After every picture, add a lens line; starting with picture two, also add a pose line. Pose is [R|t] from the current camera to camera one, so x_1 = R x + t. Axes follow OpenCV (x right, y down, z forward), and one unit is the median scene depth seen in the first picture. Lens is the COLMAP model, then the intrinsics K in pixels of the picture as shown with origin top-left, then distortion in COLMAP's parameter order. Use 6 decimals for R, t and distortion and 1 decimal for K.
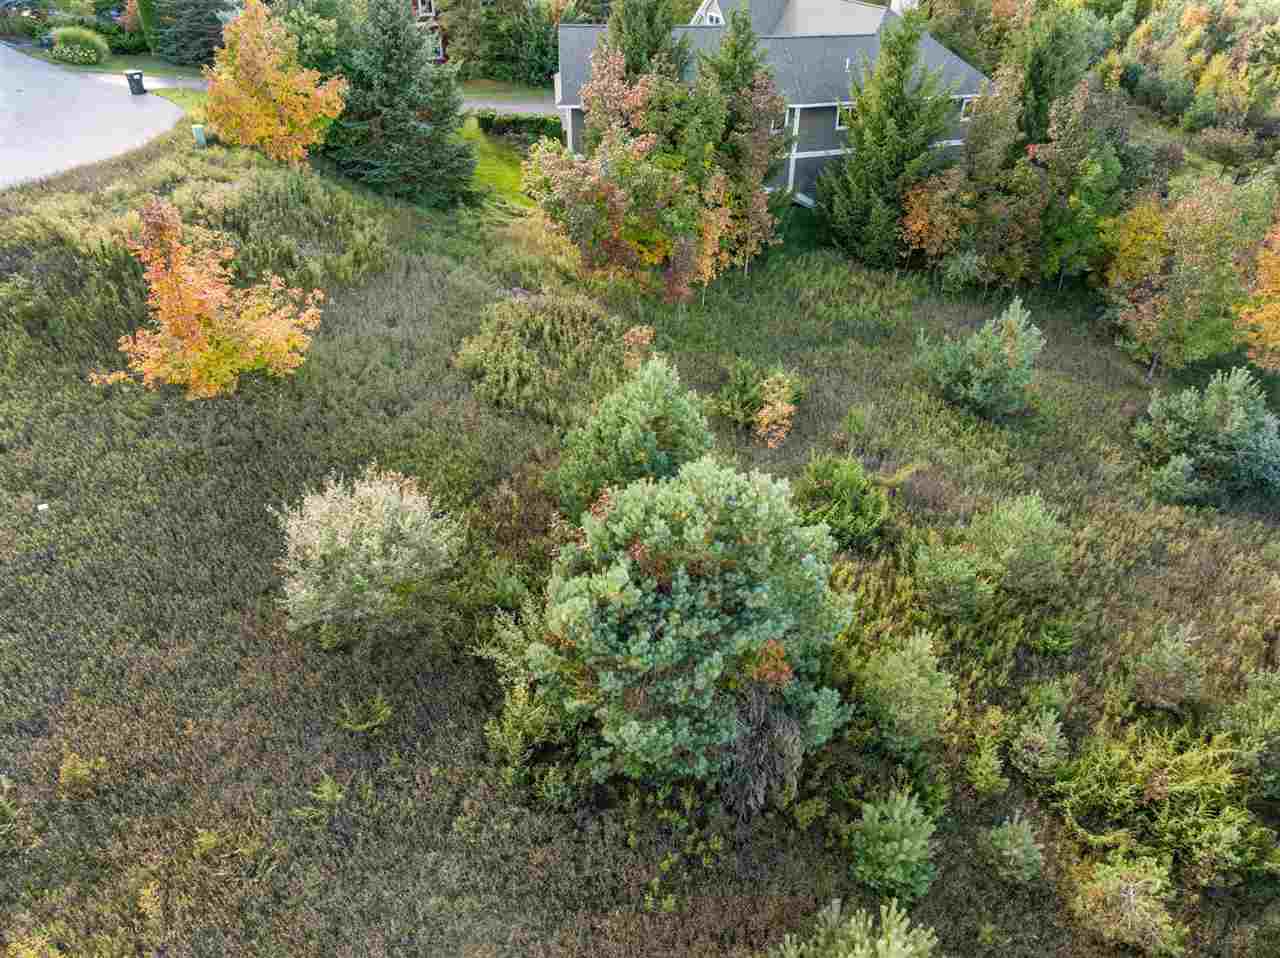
lens RADIAL K [[906.2, 0, 644.4], [0, 906.2, 459.2], [0, 0, 1]] dist [-0.040829, 0.006480]
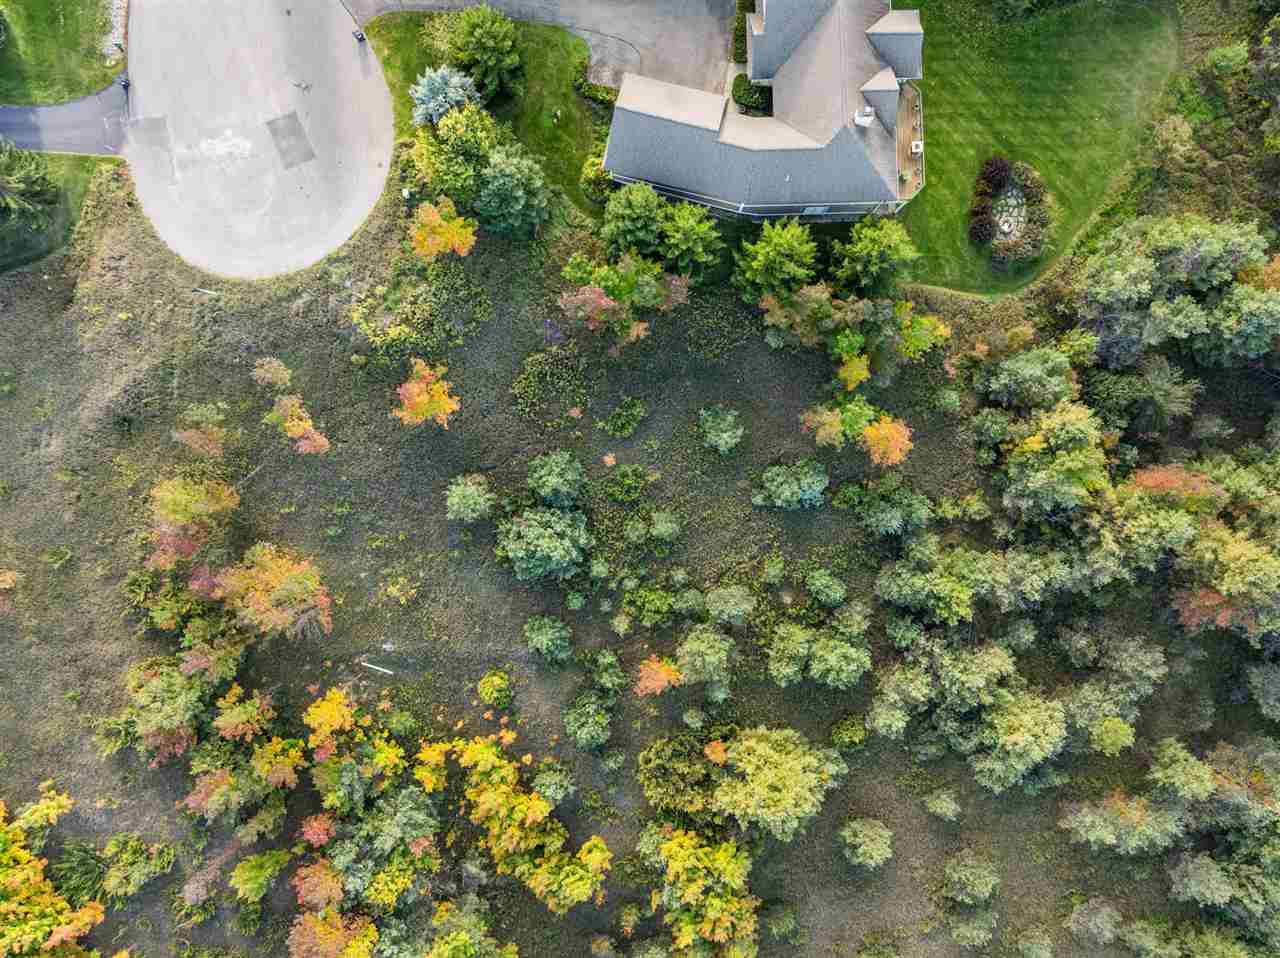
lens RADIAL K [[893.4, 0, 646.2], [0, 893.4, 477.6], [0, 0, 1]] dist [-0.042311, 0.002589]
pose [[0.946144, 0.323743, 0.001254, 0.212749], [-0.176193, 0.511667, 0.840924, -1.868020], [0.271602, -0.795856, 0.541152, -0.403764]]
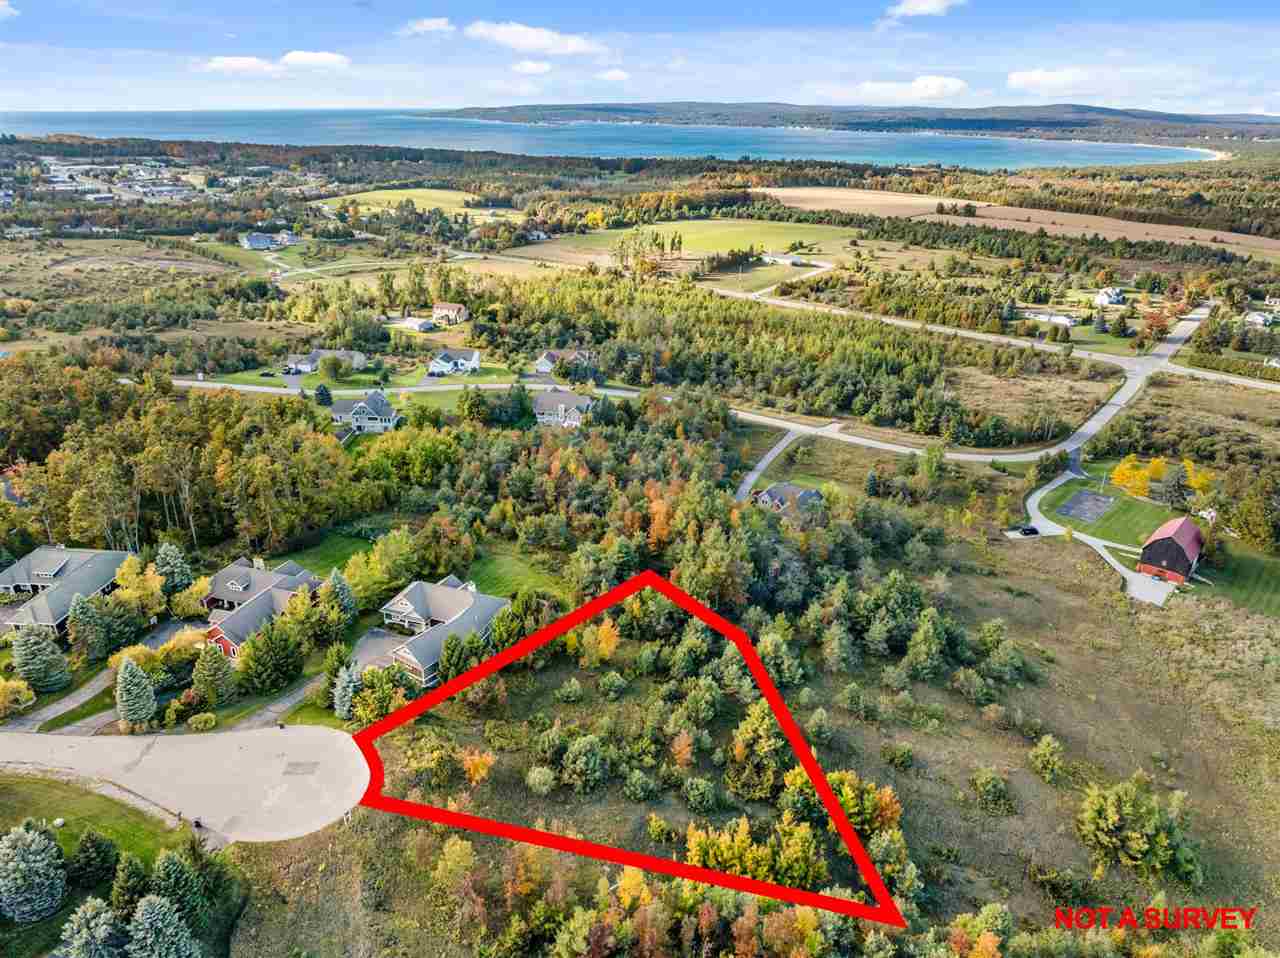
lens RADIAL K [[893.4, 0, 646.2], [0, 893.4, 477.6], [0, 0, 1]] dist [-0.042311, 0.002589]
pose [[0.637709, -0.299088, 0.709841, -2.076315], [0.409675, 0.912087, 0.016259, -0.928586], [-0.652299, 0.280436, 0.704175, -2.521305]]
